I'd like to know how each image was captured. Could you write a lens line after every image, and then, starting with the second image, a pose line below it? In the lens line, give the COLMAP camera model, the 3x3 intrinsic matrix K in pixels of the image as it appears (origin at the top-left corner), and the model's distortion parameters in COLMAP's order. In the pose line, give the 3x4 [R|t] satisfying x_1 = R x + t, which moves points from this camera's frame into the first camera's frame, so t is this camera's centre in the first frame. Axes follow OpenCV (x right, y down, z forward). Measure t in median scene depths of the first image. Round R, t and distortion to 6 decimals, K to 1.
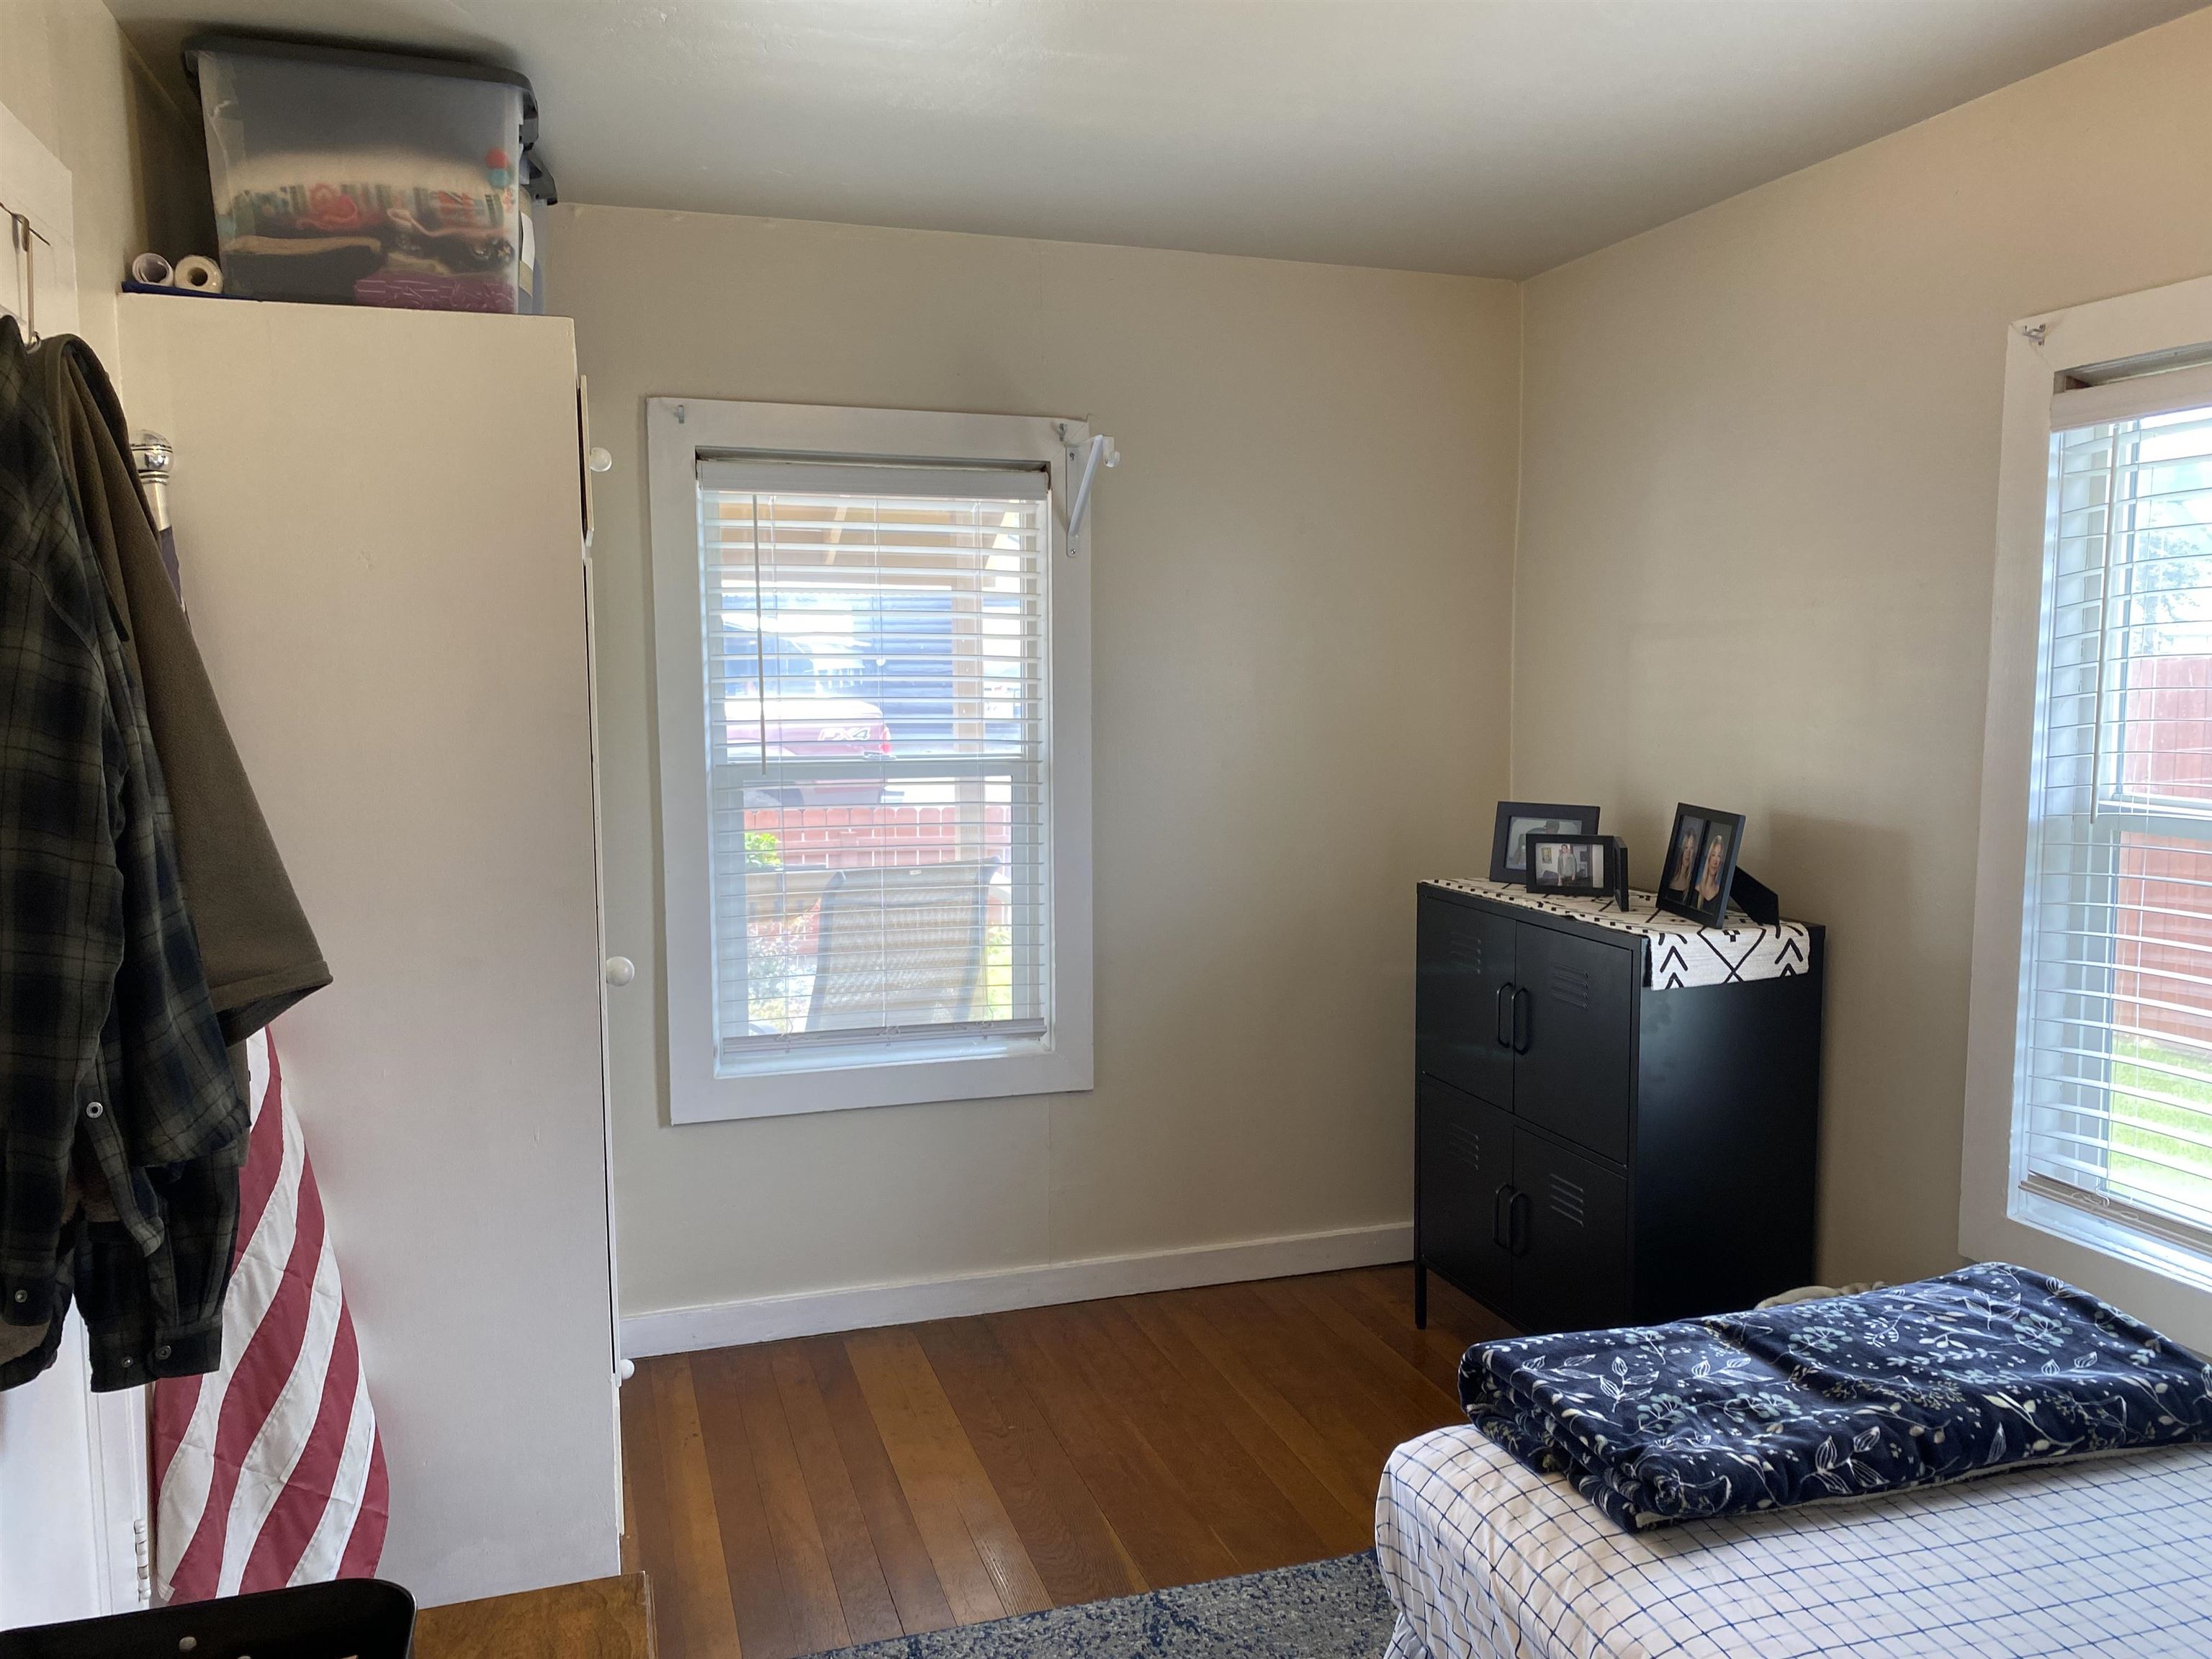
lens RADIAL K [[1688.2, 0, 1108.7], [0, 1688.2, 831.3], [0, 0, 1]] dist [0.035697, -0.033394]
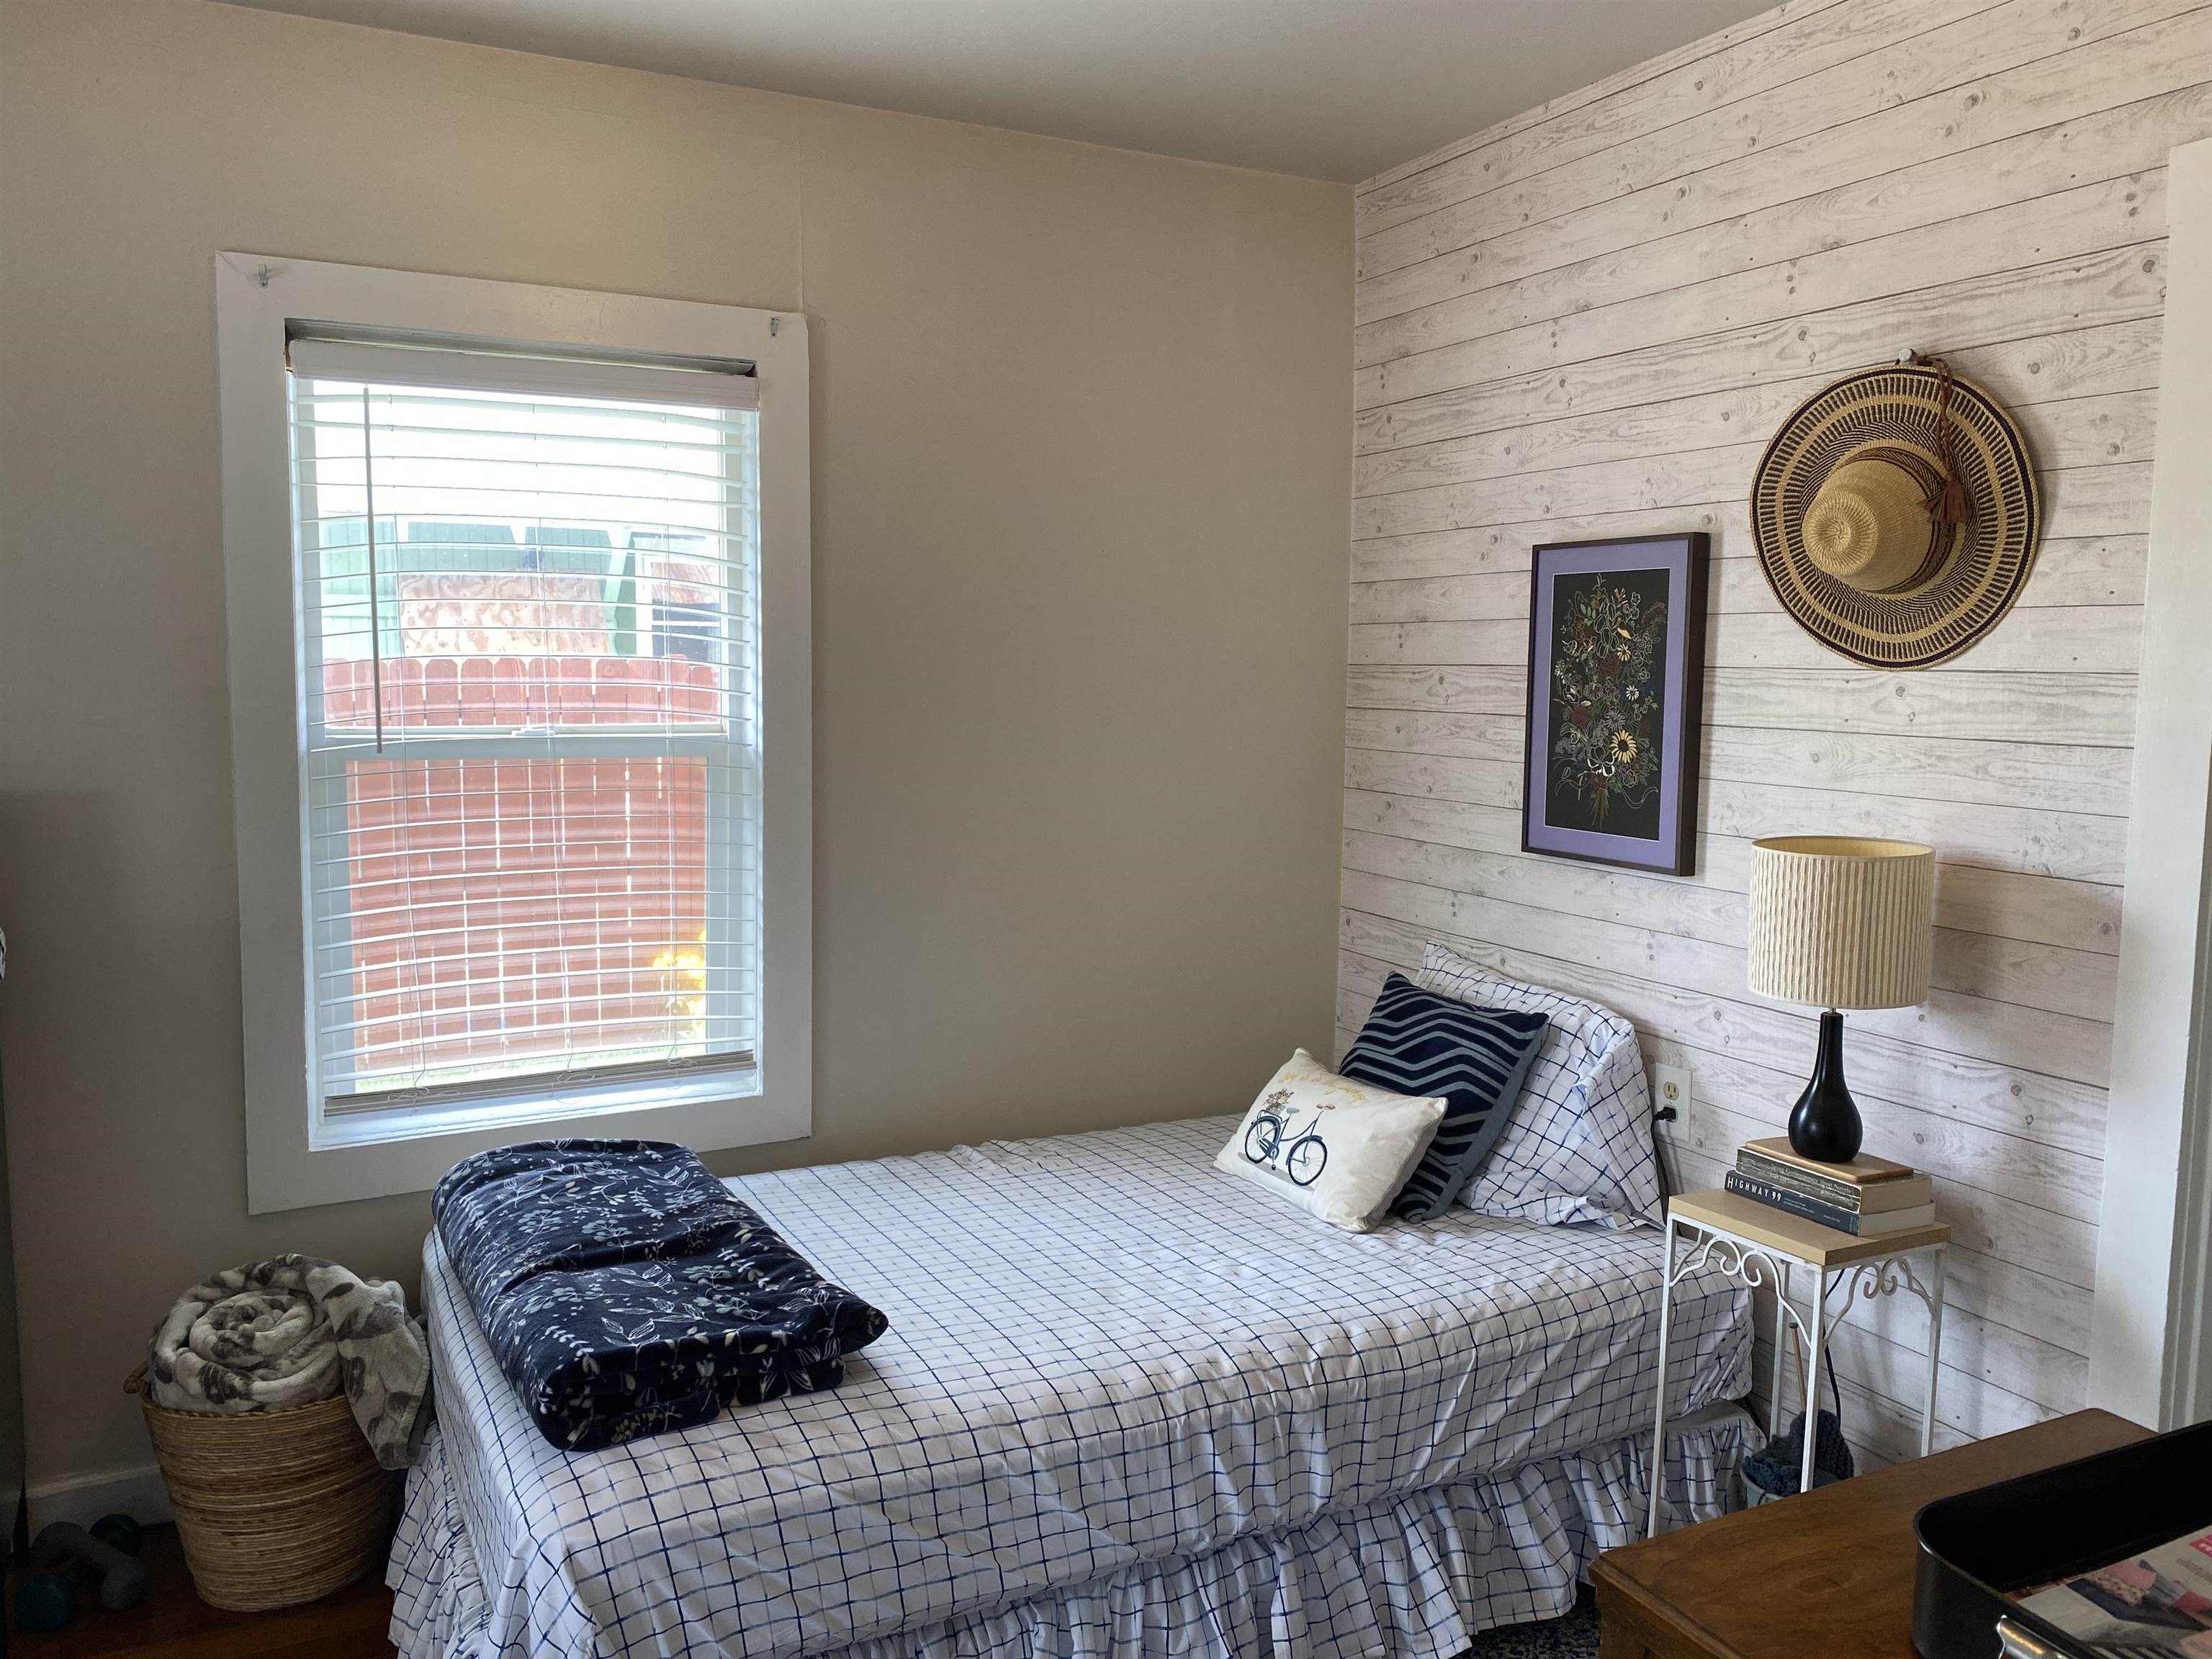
lens RADIAL K [[1688.2, 0, 1102.6], [0, 1688.2, 828.7], [0, 0, 1]] dist [0.035697, -0.033394]
pose [[-0.162322, -0.095886, 0.982068, -0.645286], [0.092264, 0.989432, 0.111855, -0.041128], [-0.982415, 0.108766, -0.151760, 0.816406]]
